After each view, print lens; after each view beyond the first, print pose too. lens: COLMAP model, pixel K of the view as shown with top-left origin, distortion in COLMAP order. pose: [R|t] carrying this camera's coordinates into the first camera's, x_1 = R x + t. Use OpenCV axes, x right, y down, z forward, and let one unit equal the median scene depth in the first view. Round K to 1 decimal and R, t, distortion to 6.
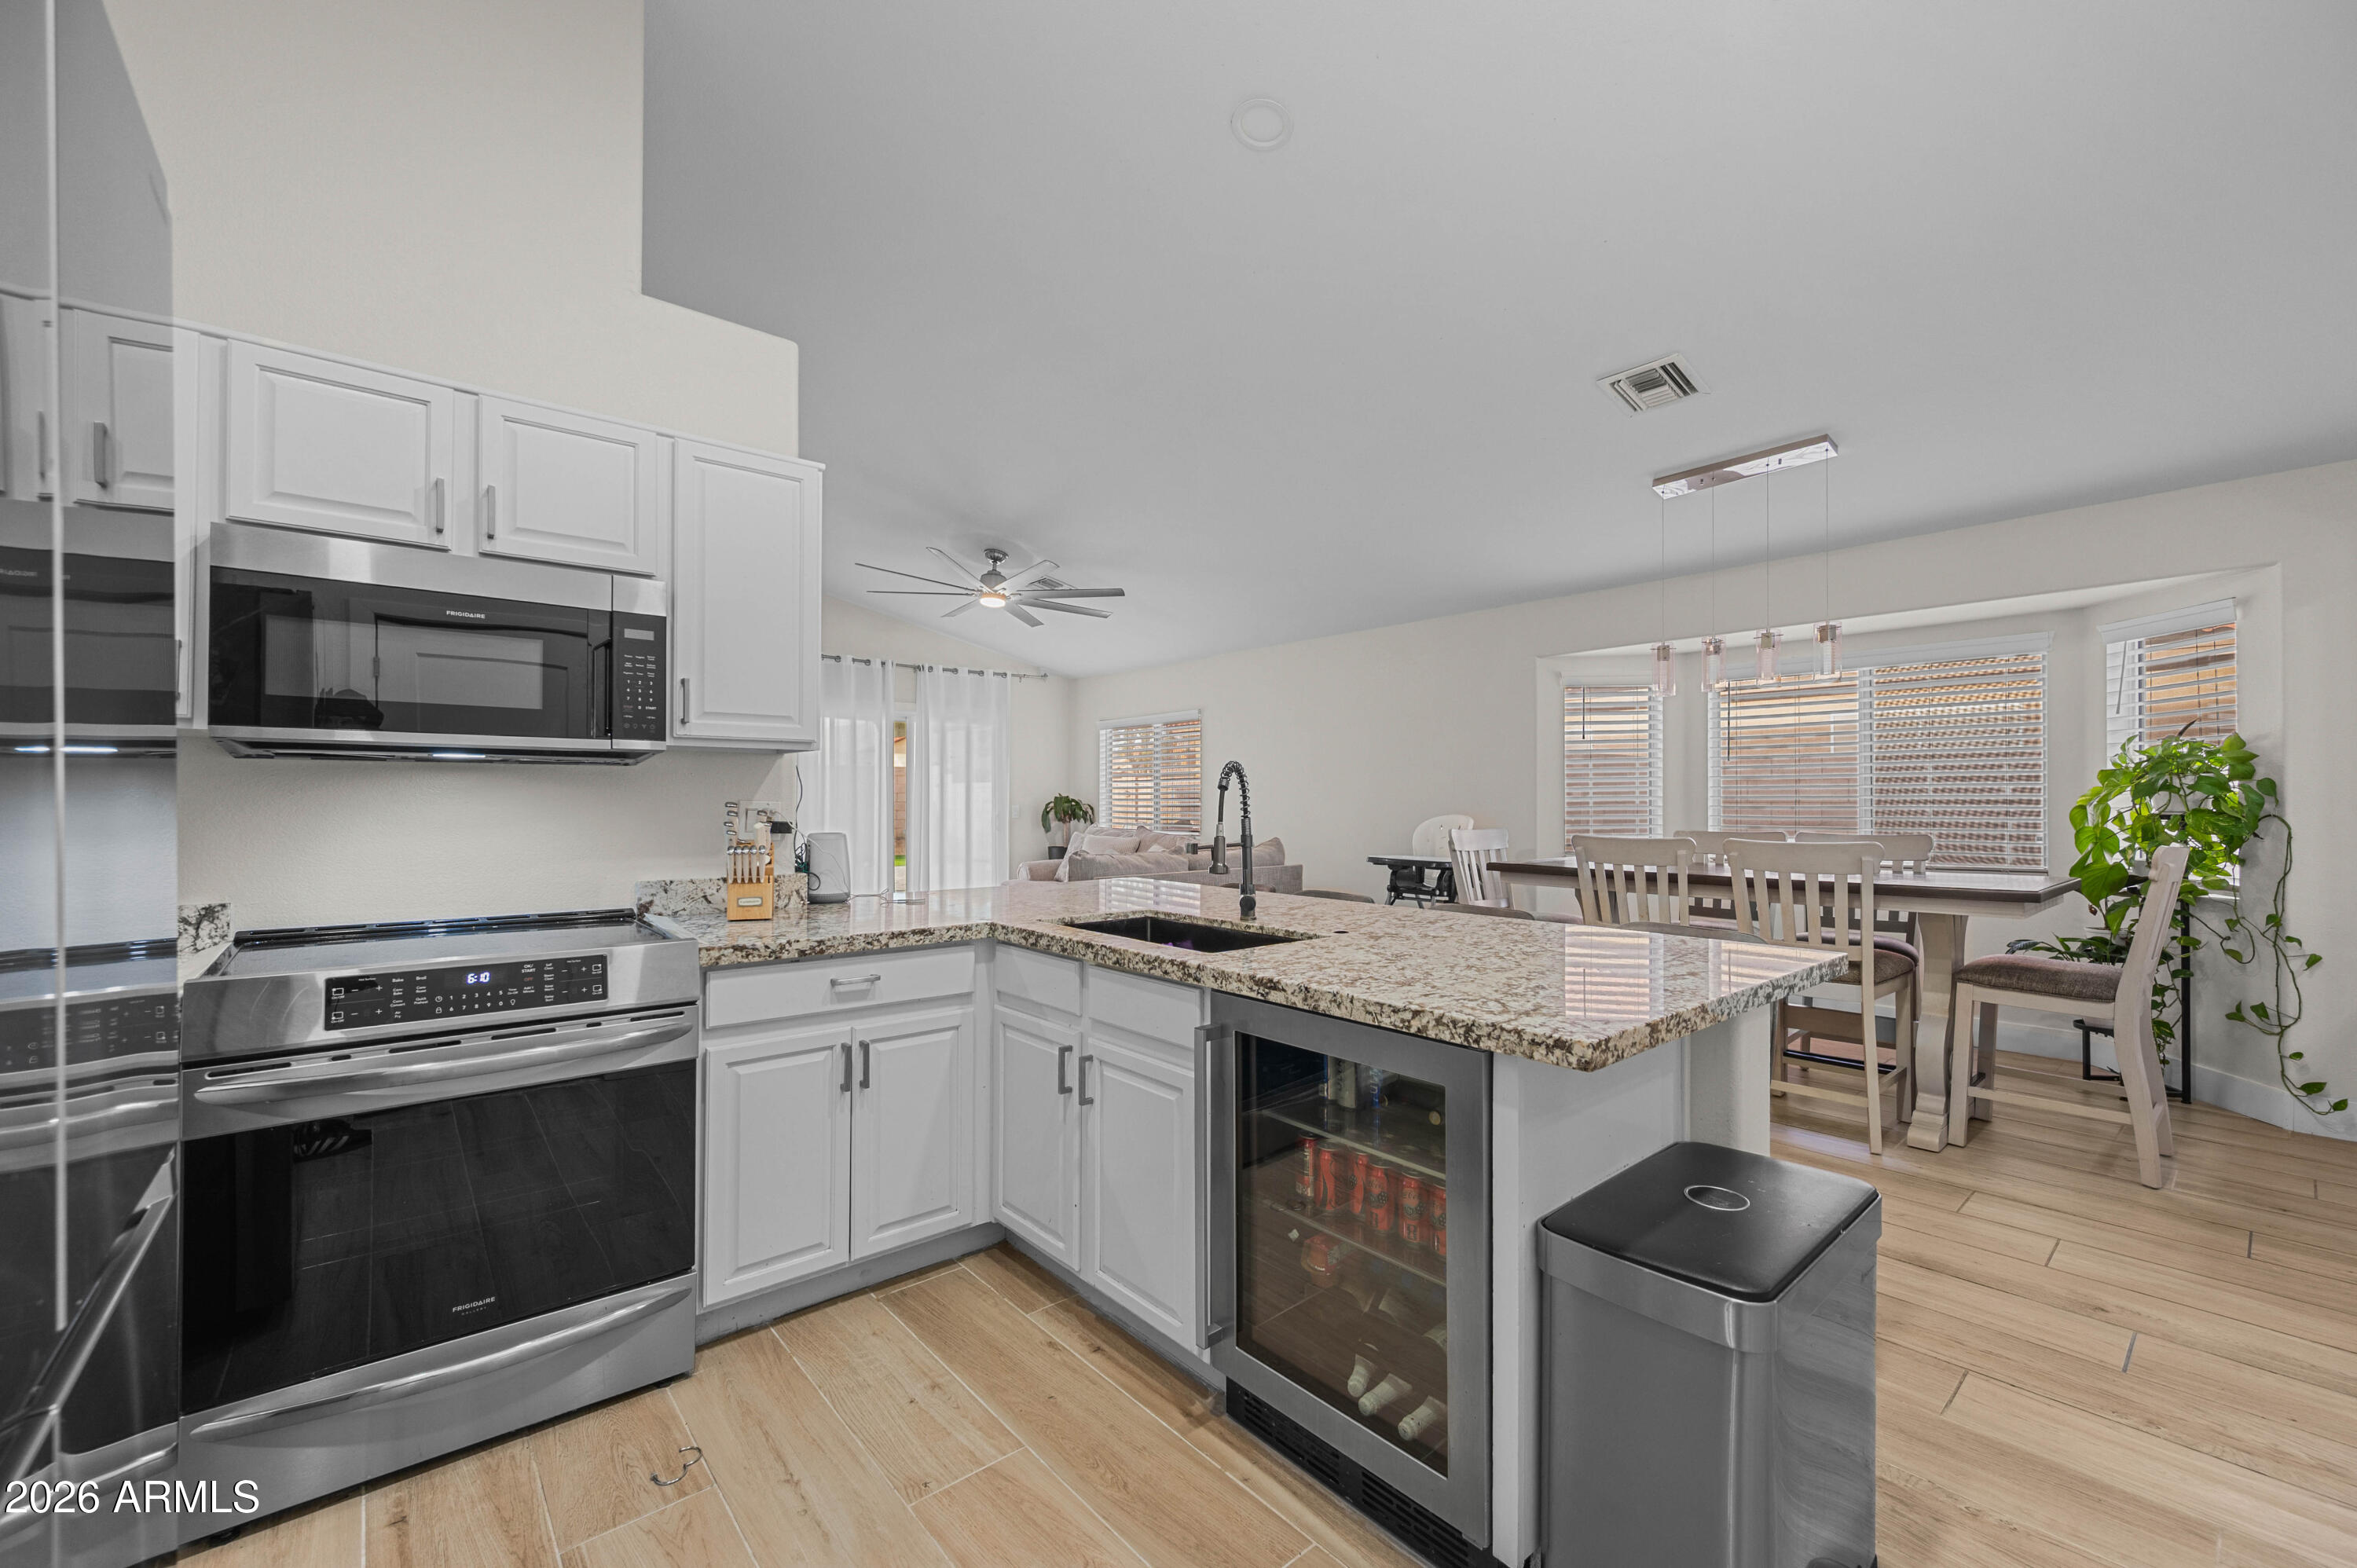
lens RADIAL K [[928.0, 0, 1169.1], [0, 928.0, 789.8], [0, 0, 1]] dist [-0.002266, -0.000081]
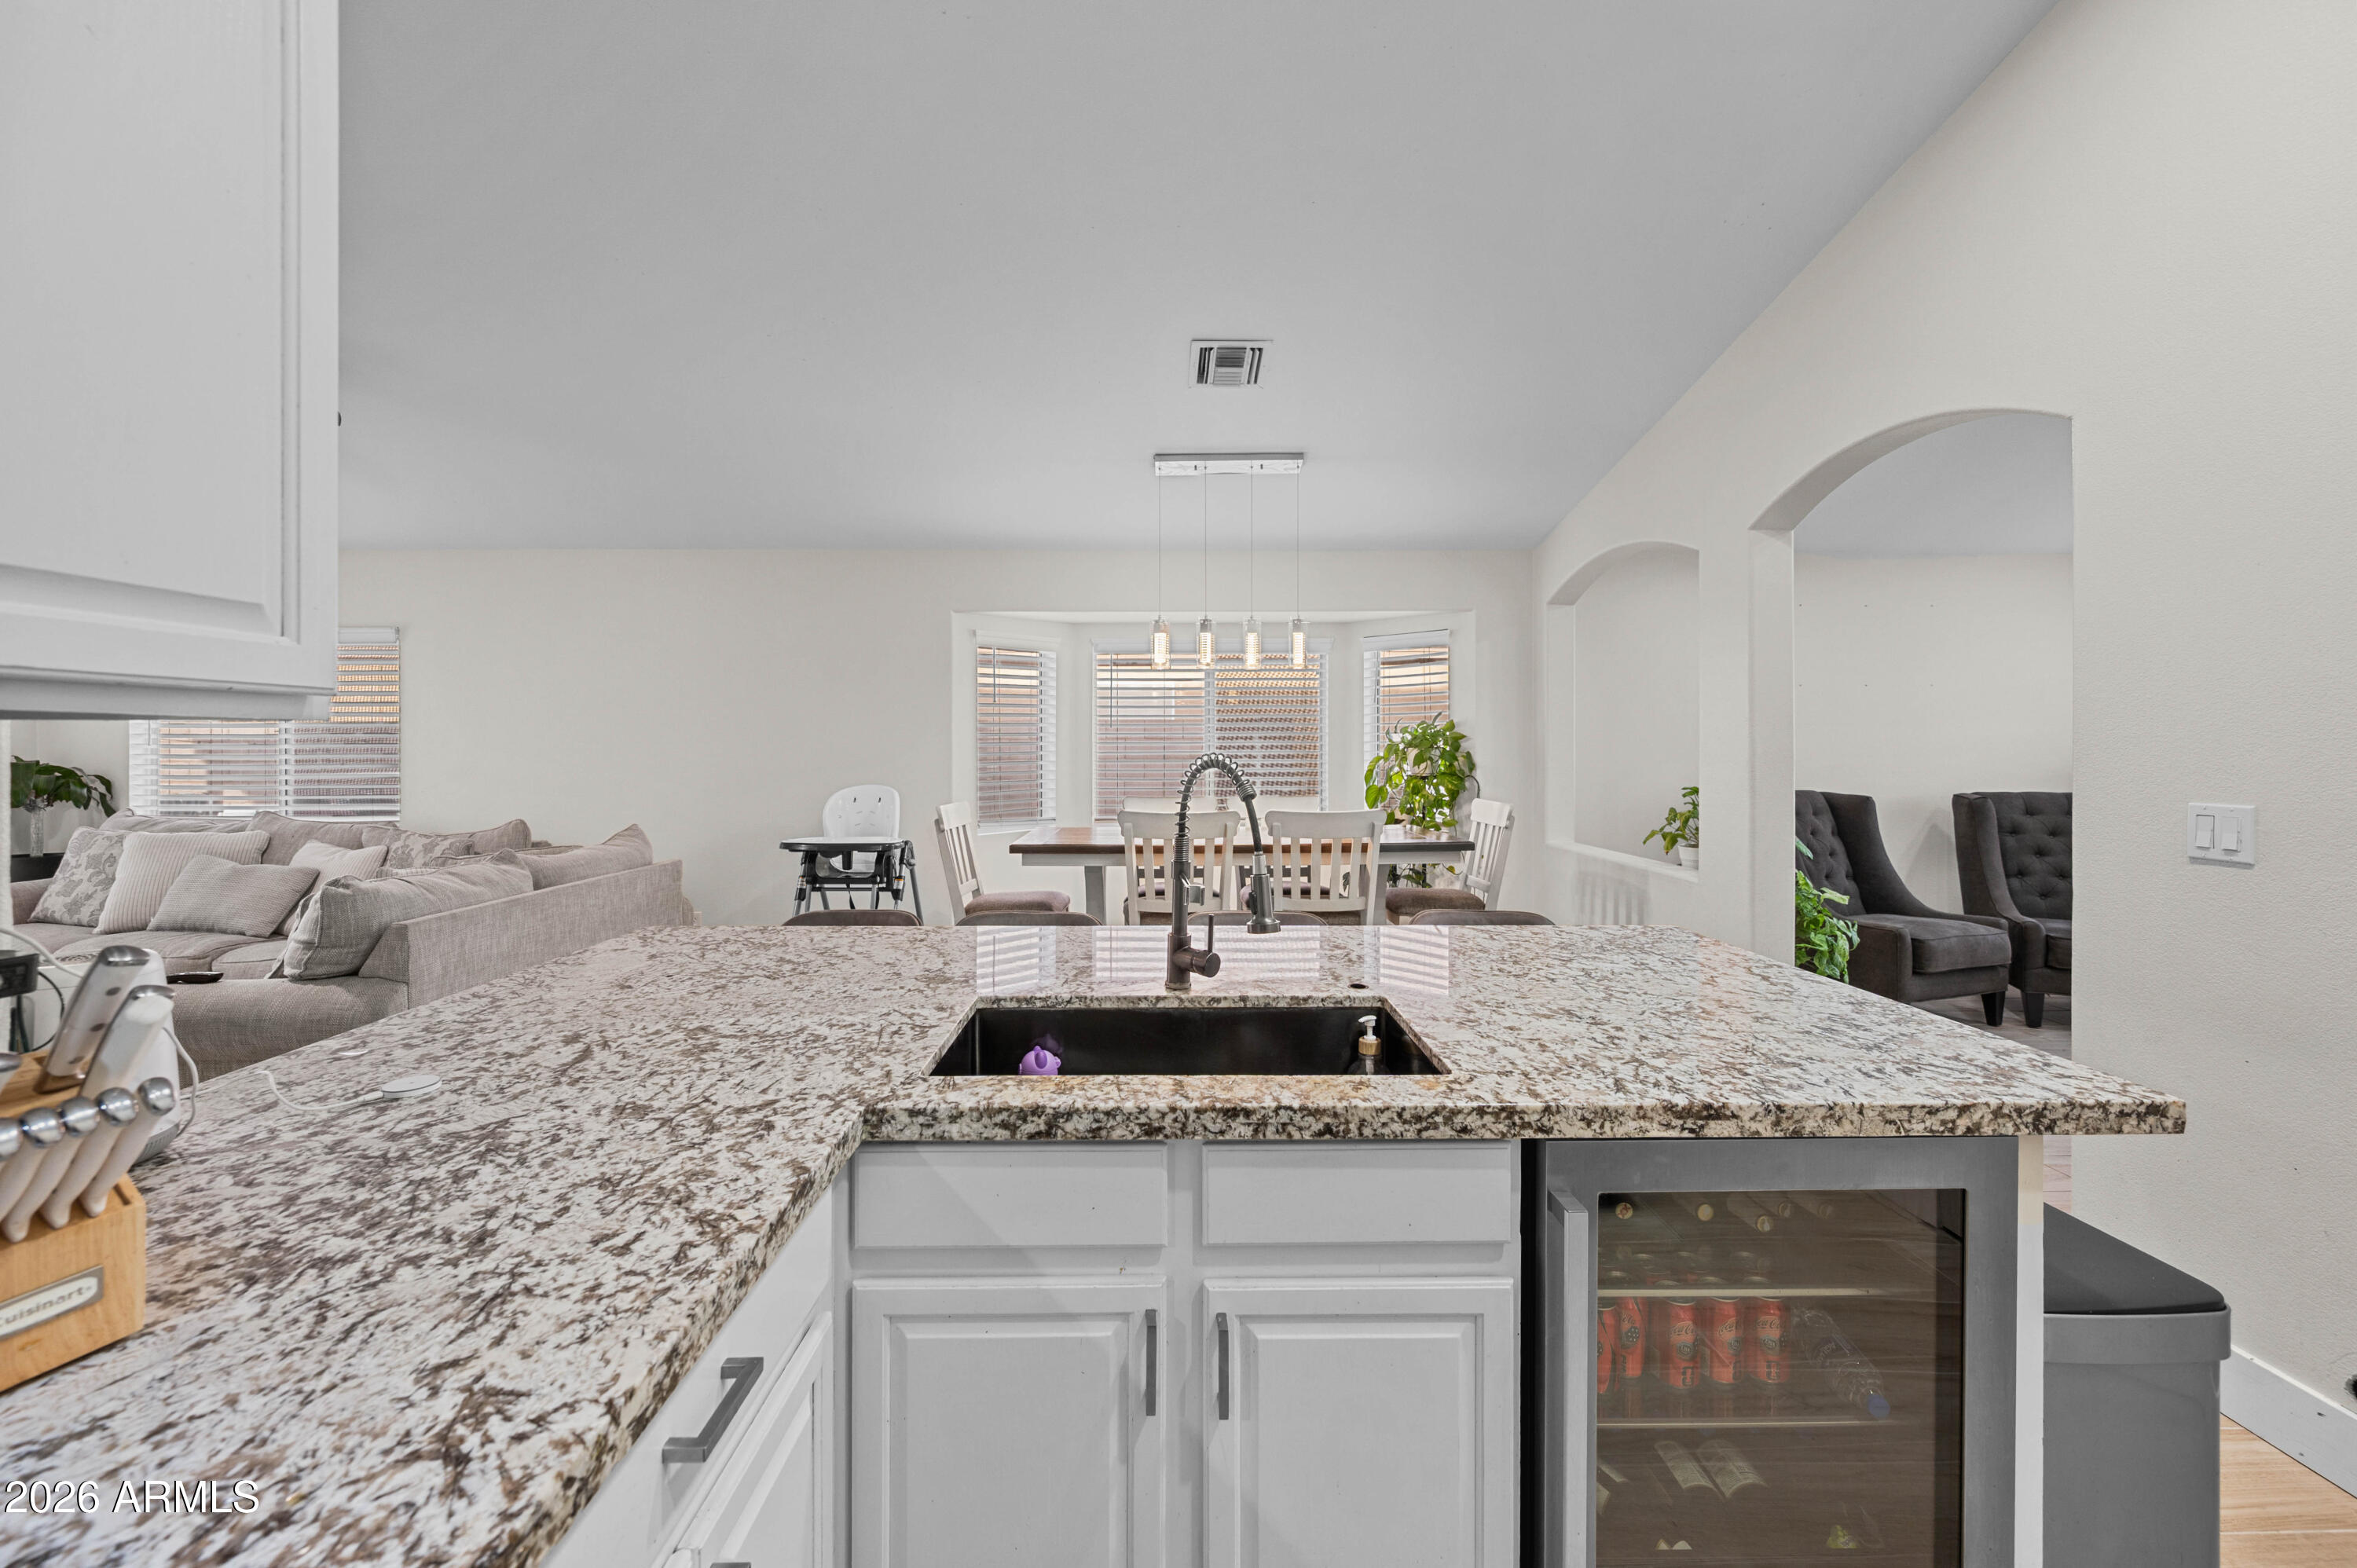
lens RADIAL K [[934.6, 0, 1169.0], [0, 934.6, 750.8], [0, 0, 1]] dist [0.000458, -0.000245]
pose [[0.643209, -0.004152, 0.765679, -0.489667], [-0.005415, 0.999936, 0.009971, -0.041228], [-0.765671, -0.010559, 0.643145, 0.647927]]
